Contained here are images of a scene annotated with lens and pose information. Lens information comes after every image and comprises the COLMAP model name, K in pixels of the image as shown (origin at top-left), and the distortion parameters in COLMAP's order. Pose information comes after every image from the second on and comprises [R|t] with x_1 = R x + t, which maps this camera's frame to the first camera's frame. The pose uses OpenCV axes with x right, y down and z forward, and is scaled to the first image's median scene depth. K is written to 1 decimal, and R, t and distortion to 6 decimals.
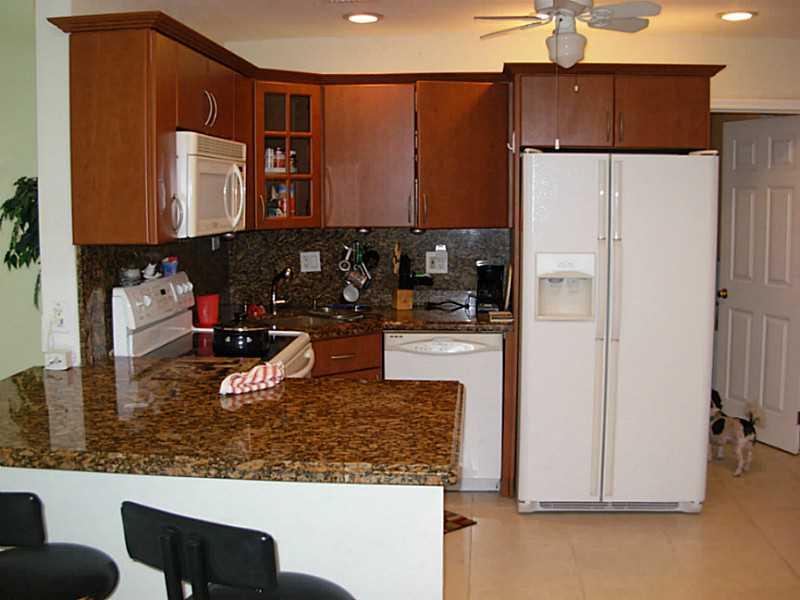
lens RADIAL K [[891.7, 0, 400.0], [0, 891.7, 300.0], [0, 0, 1]] dist [-0.282093, 0.269073]
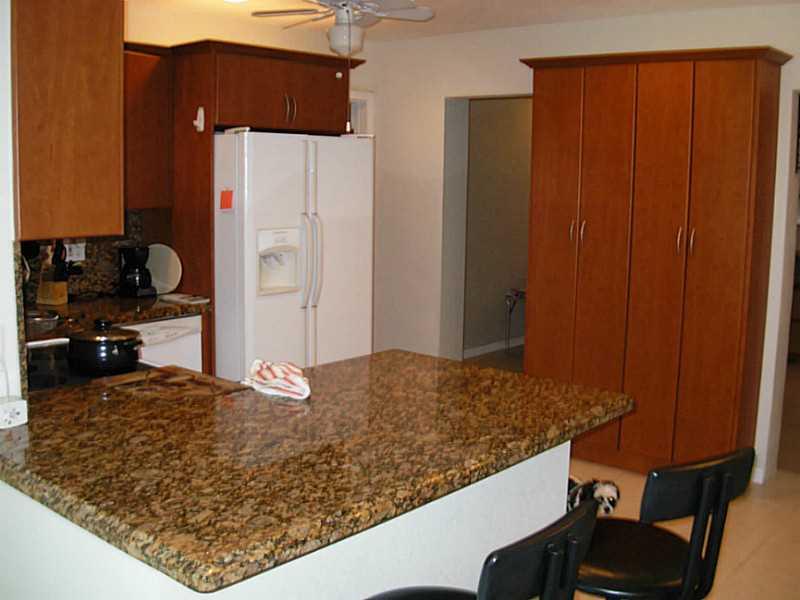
lens RADIAL K [[891.7, 0, 400.0], [0, 891.7, 300.0], [0, 0, 1]] dist [-0.282093, 0.269073]
pose [[0.568007, -0.103014, 0.816551, -0.592987], [0.079705, 0.994358, 0.070002, -0.031447], [-0.819155, 0.025321, 0.573013, 0.283688]]
